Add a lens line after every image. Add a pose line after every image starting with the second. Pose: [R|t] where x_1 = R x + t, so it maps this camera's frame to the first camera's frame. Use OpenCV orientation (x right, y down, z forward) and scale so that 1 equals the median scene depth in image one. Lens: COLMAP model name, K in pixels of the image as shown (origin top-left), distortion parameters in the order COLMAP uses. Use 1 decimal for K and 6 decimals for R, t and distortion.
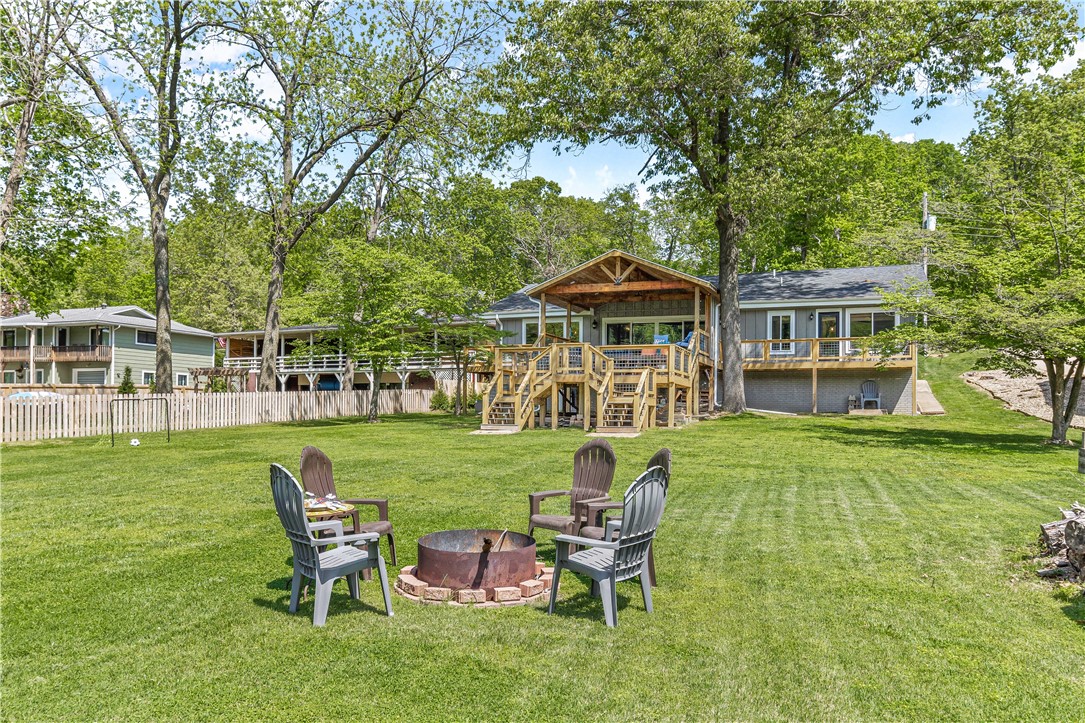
lens RADIAL K [[847.3, 0, 541.8], [0, 847.3, 325.5], [0, 0, 1]] dist [-0.004882, -0.001864]
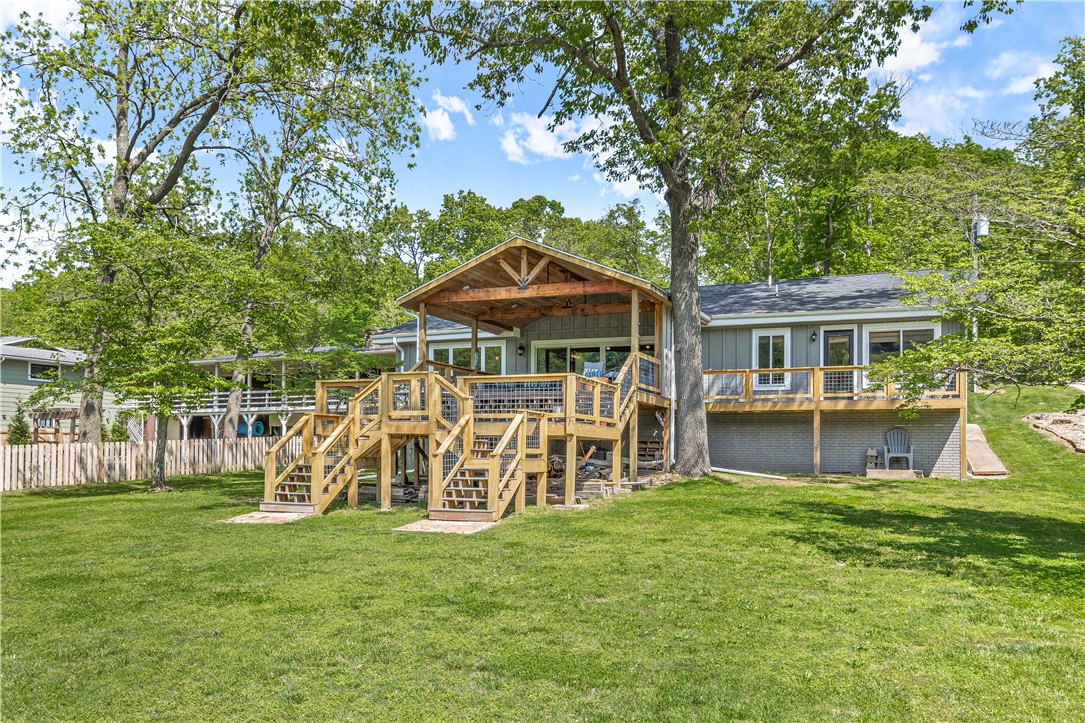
lens RADIAL K [[877.6, 0, 542.5], [0, 877.6, 361.5], [0, 0, 1]] dist [0.009088, 0.003176]
pose [[0.999623, -0.001933, -0.027402, 0.118370], [0.001933, 0.999998, -0.000030, 0.010497], [0.027402, -0.000023, 0.999624, 0.276054]]
